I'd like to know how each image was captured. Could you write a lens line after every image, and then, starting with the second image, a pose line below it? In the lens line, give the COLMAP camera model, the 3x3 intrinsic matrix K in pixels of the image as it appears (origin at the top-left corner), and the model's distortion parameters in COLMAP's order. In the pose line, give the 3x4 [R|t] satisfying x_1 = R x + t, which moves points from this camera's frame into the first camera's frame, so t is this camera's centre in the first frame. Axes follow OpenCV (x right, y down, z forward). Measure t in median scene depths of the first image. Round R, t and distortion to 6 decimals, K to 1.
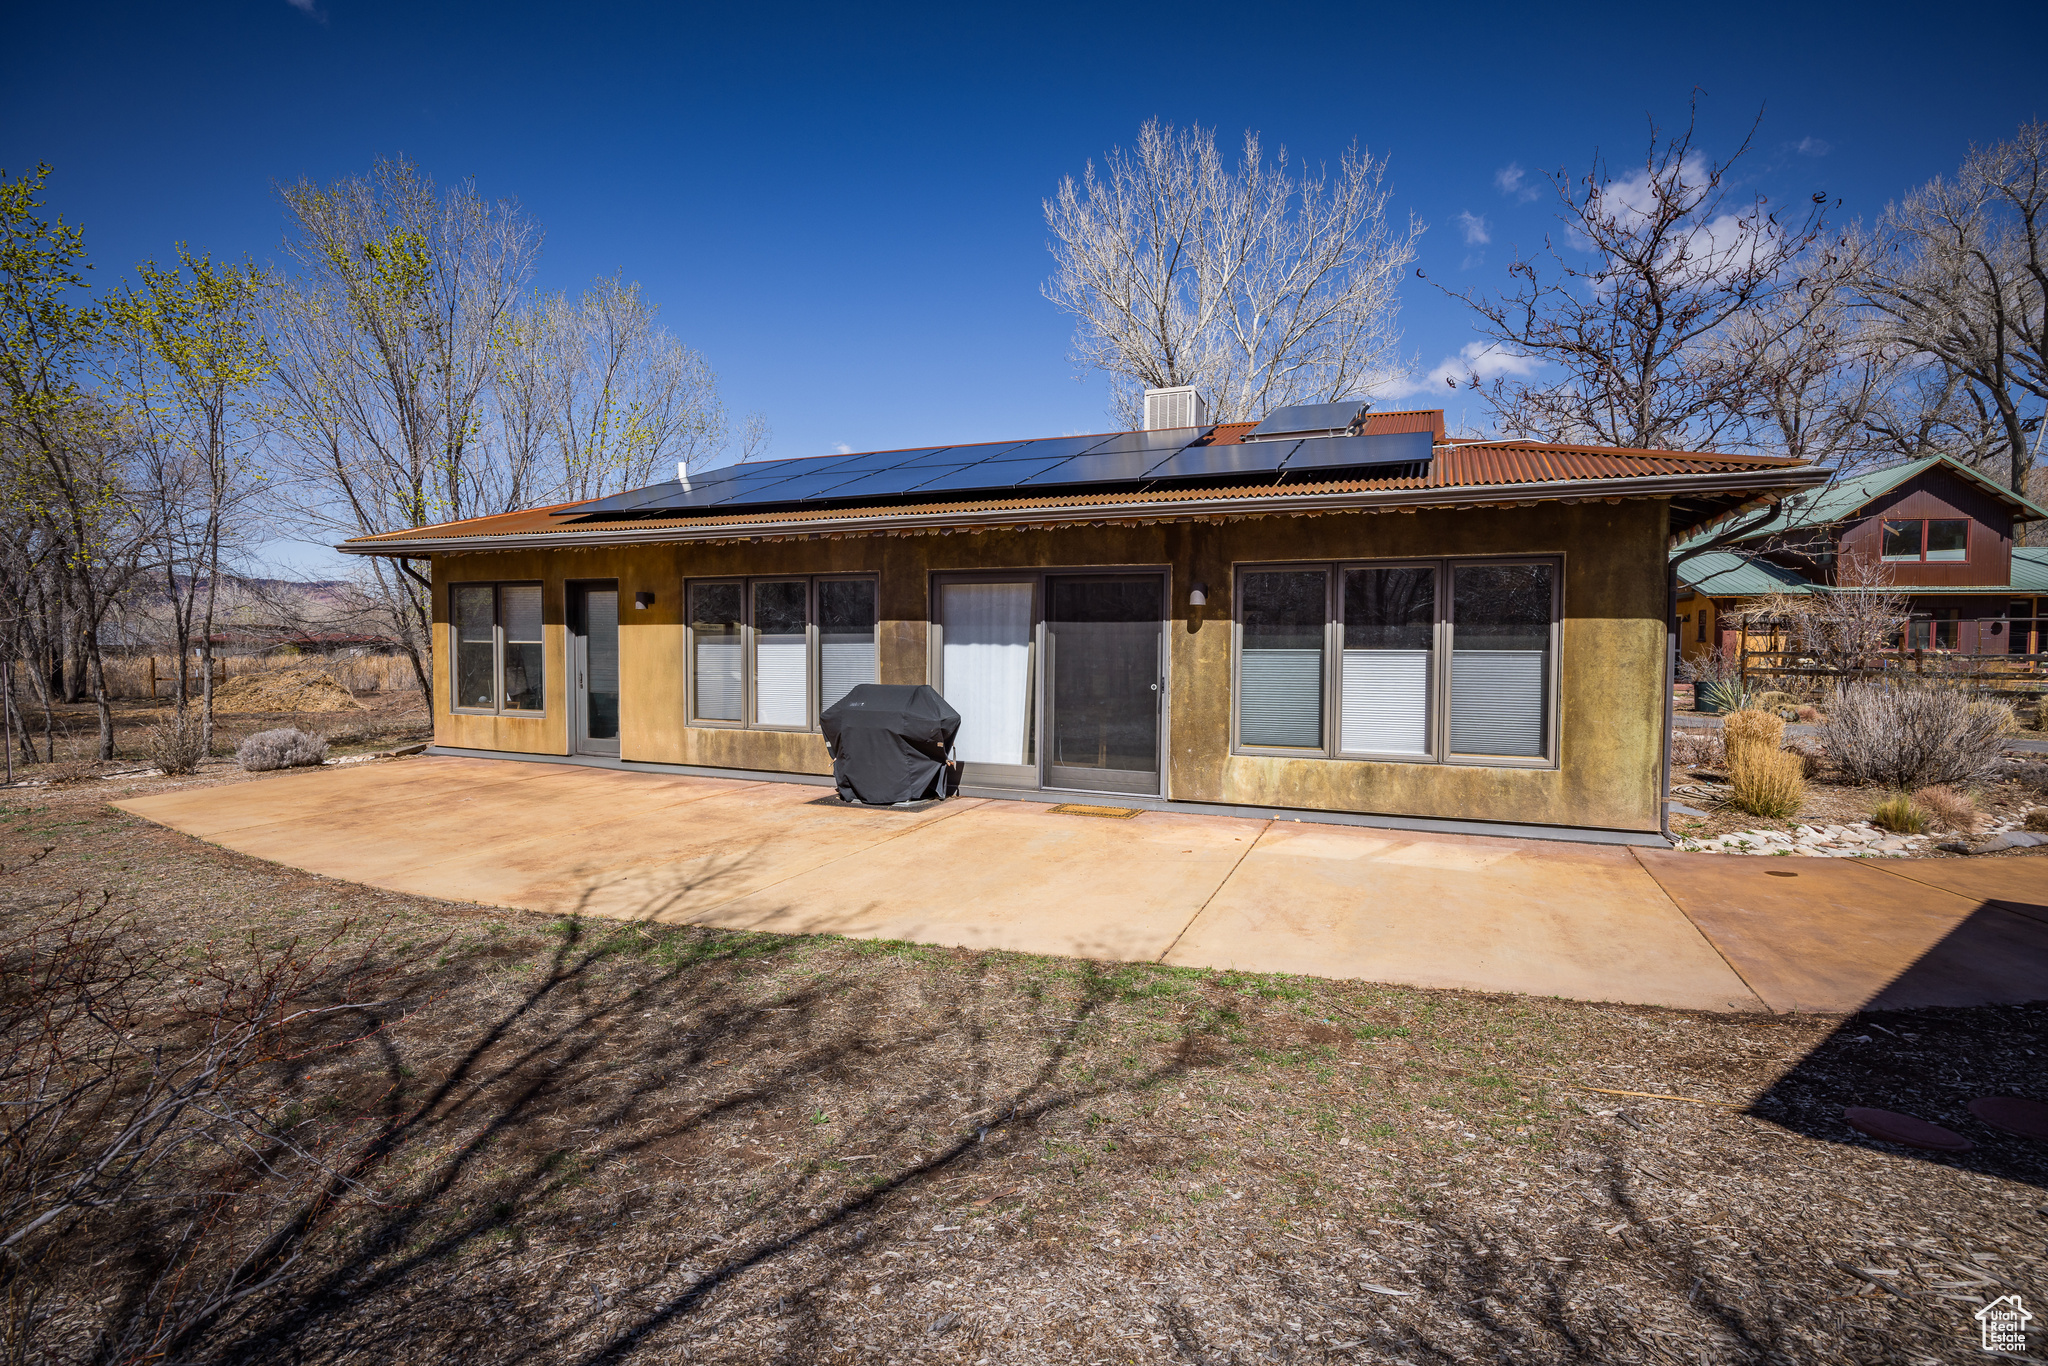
lens RADIAL K [[968.7, 0, 1027.0], [0, 968.7, 673.3], [0, 0, 1]] dist [-0.004753, -0.000220]
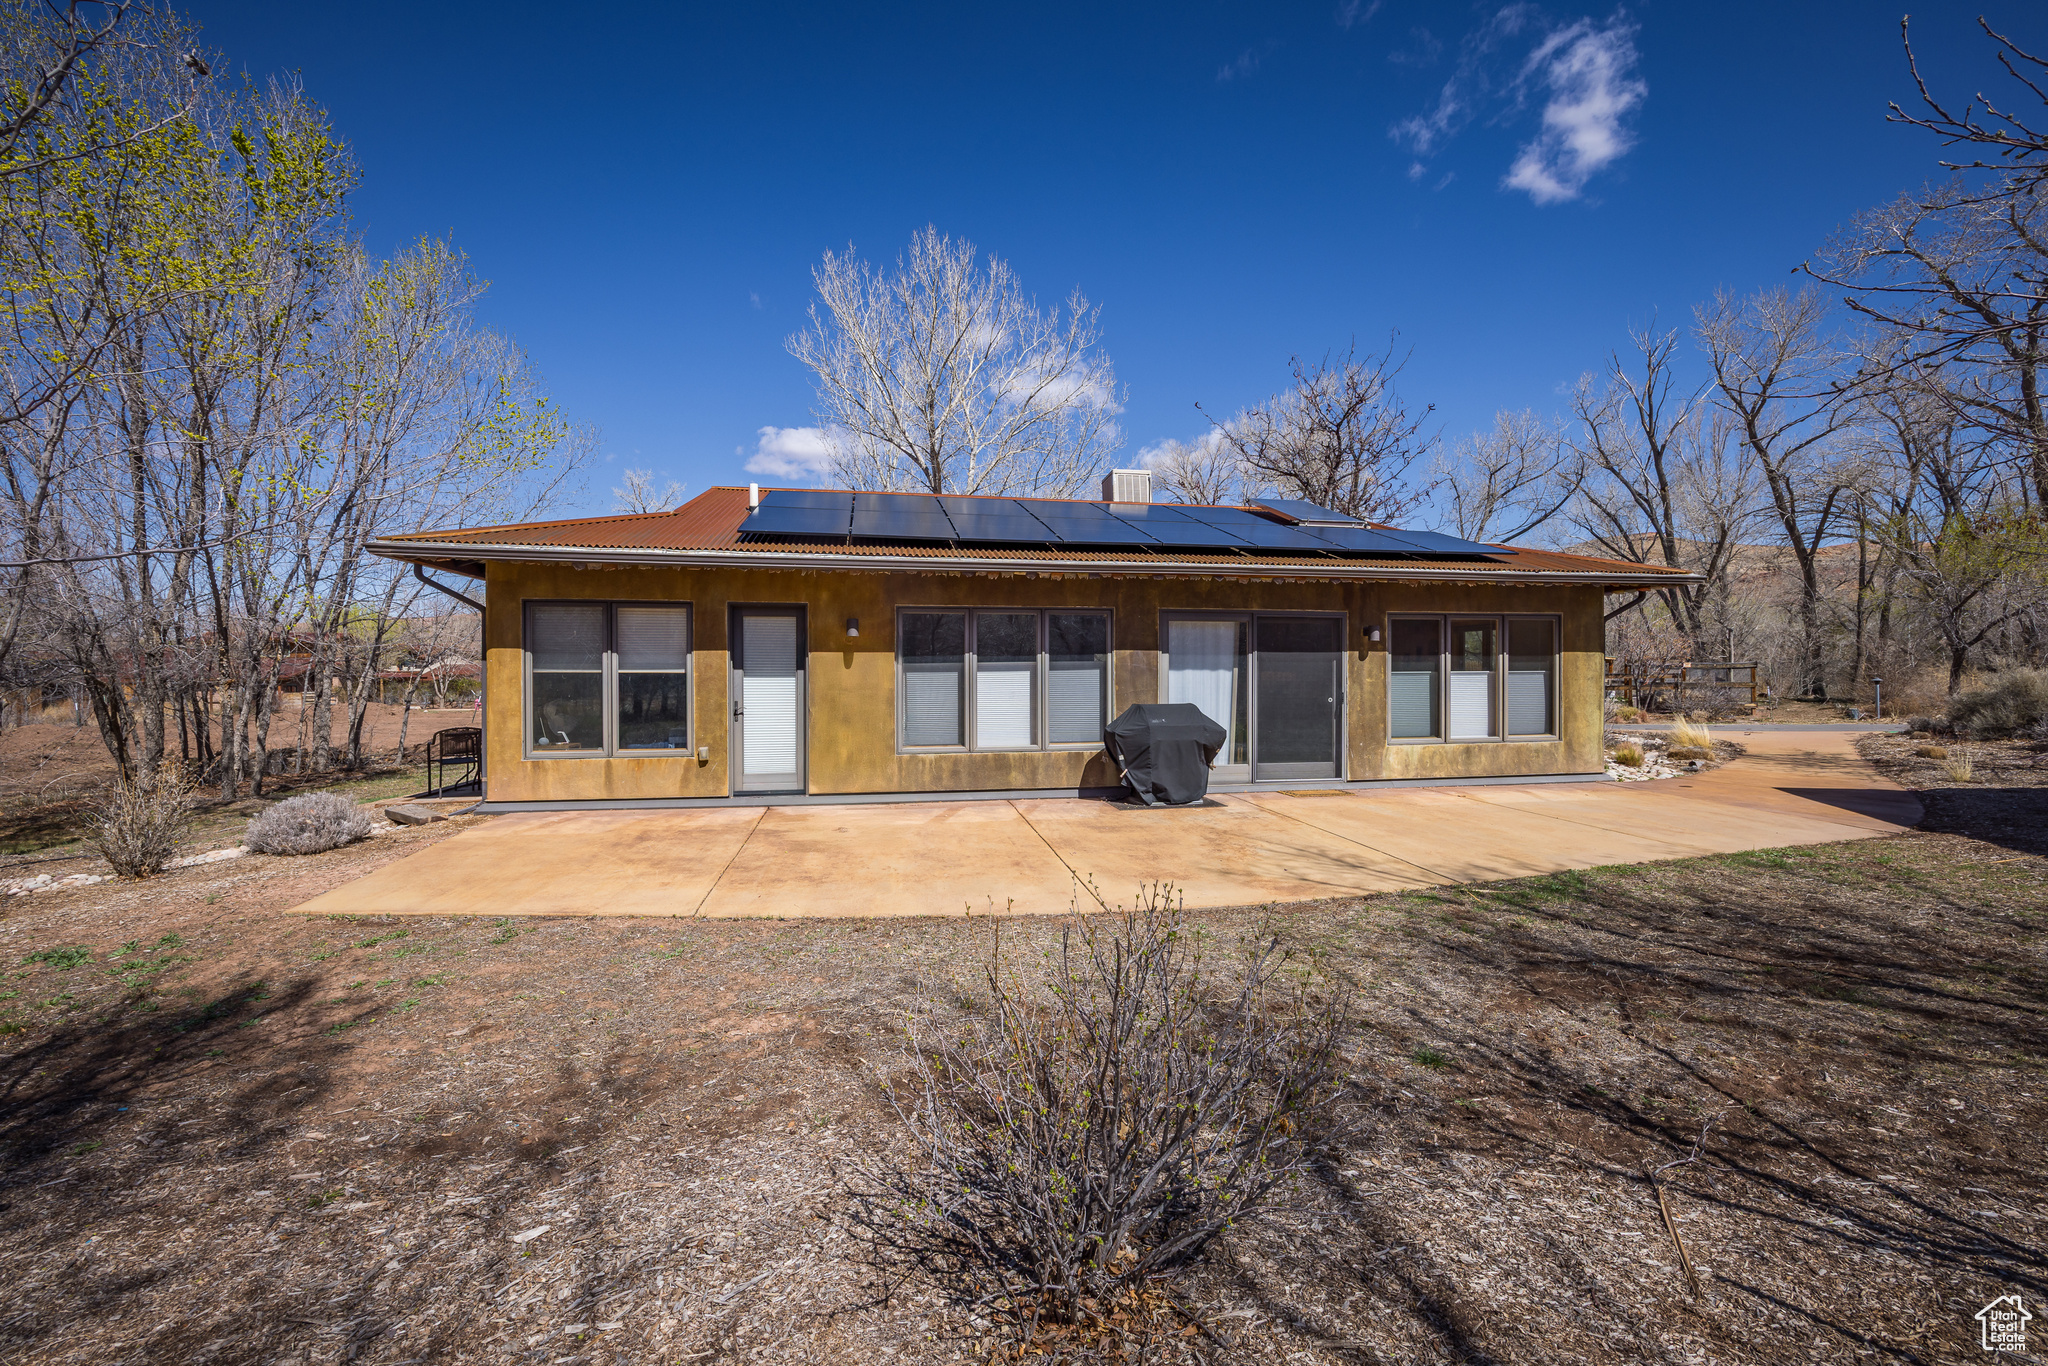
lens RADIAL K [[855.0, 0, 1024.0], [0, 855.0, 683.0], [0, 0, 1]] dist [-0.001971, 0.000084]
pose [[0.830558, -0.012291, 0.556797, -0.916020], [0.024968, 0.999573, -0.015179, -0.002183], [-0.556372, 0.026509, 0.830510, 0.237872]]
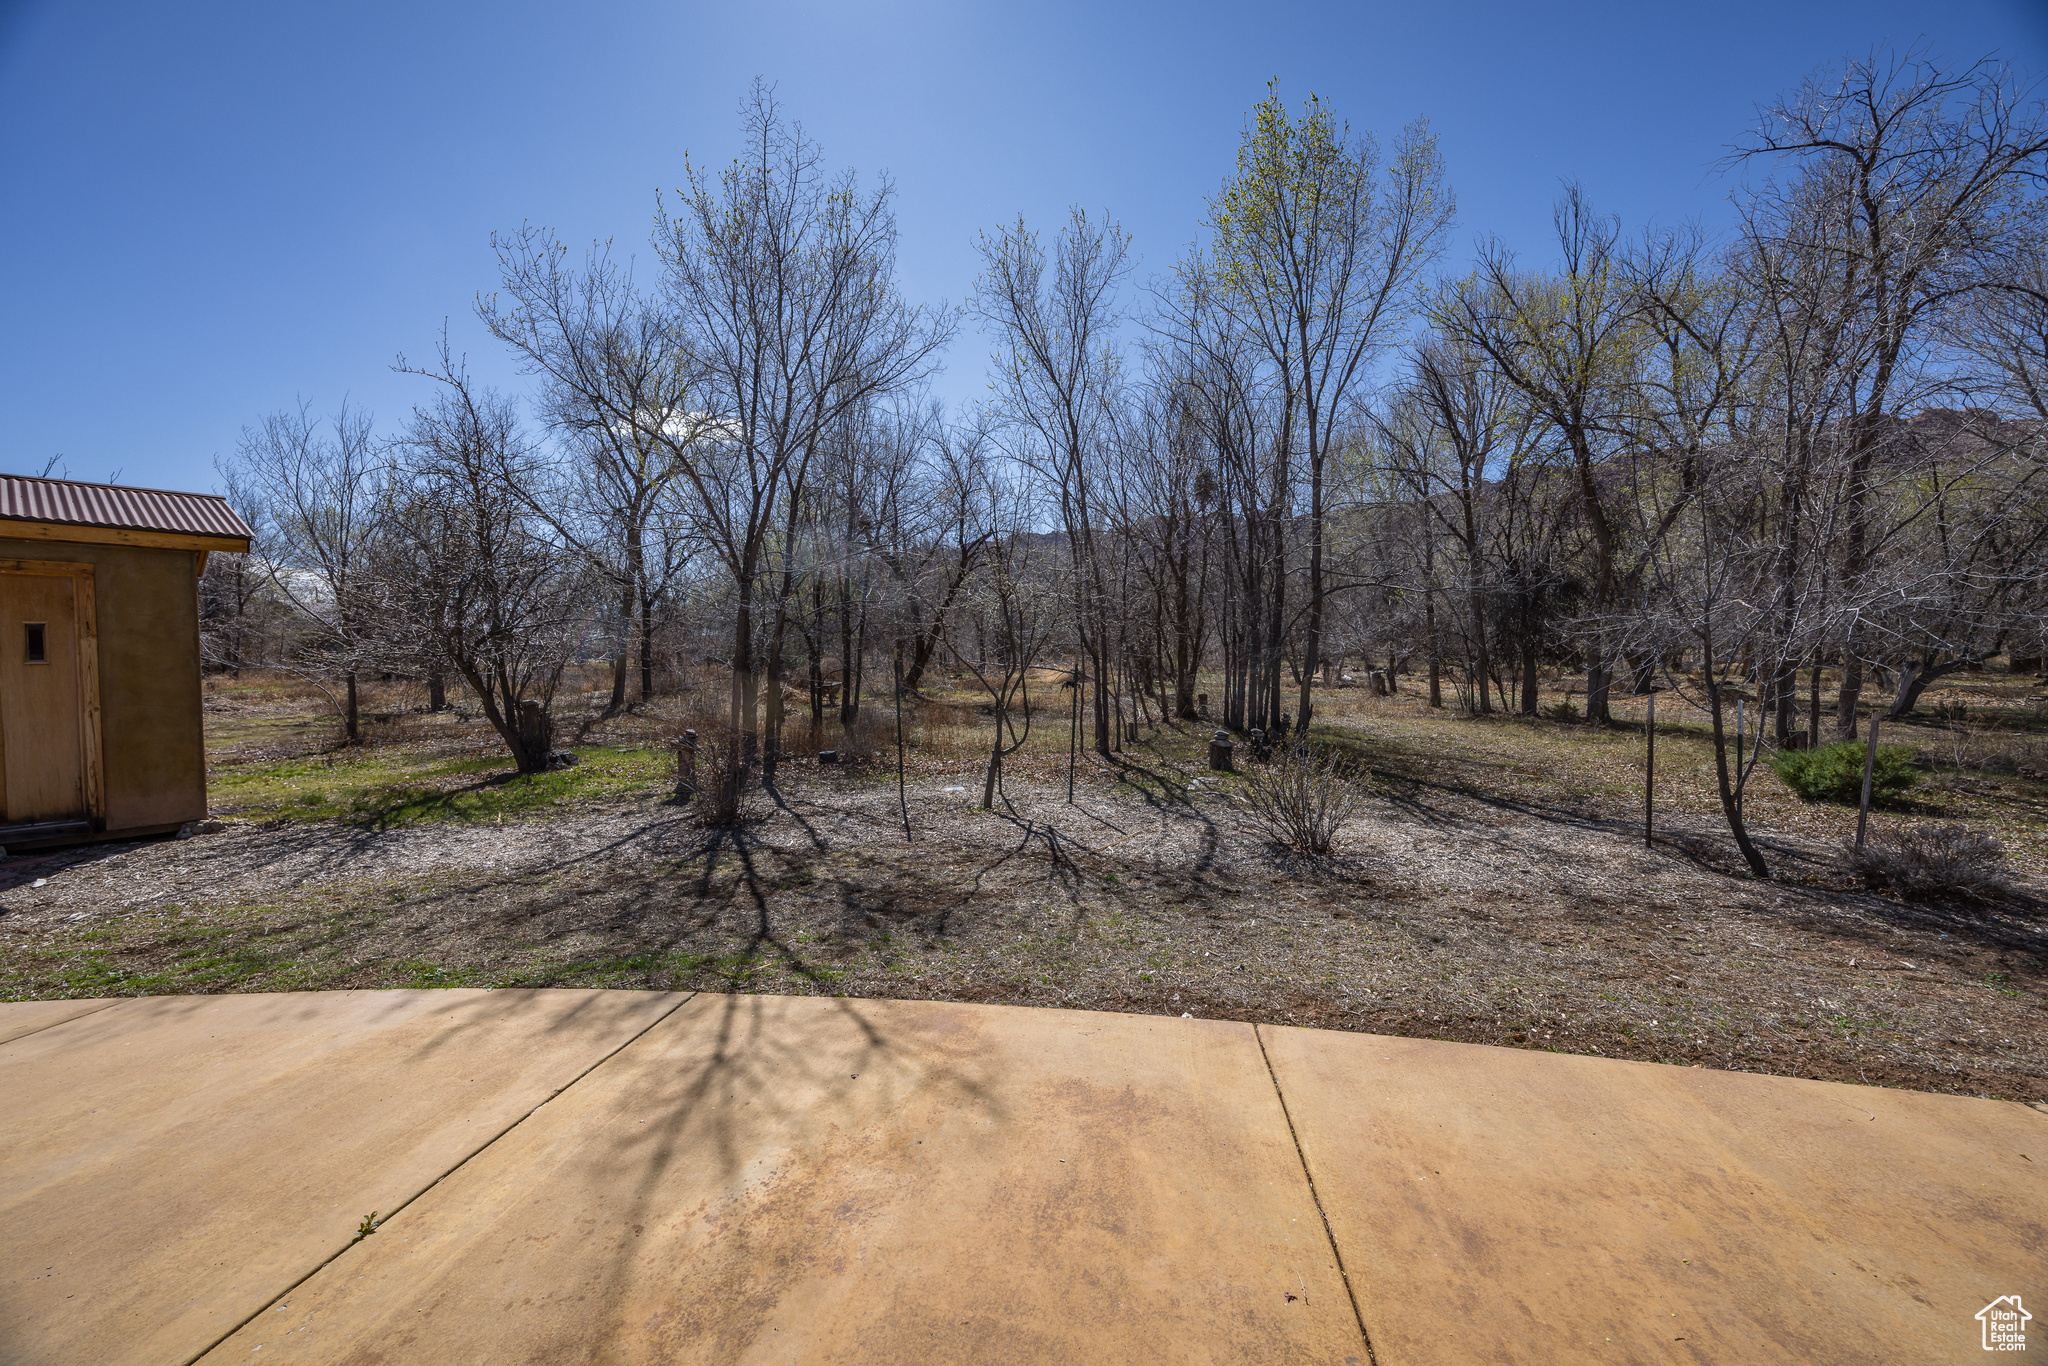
lens RADIAL K [[778.5, 0, 1024.0], [0, 778.5, 683.0], [0, 0, 1]] dist [-0.001772, -0.000121]
pose [[-0.966375, 0.012352, -0.256840, -0.292894], [-0.003056, 0.998223, 0.059508, -0.038125], [0.257119, 0.058292, -0.964620, 1.071403]]
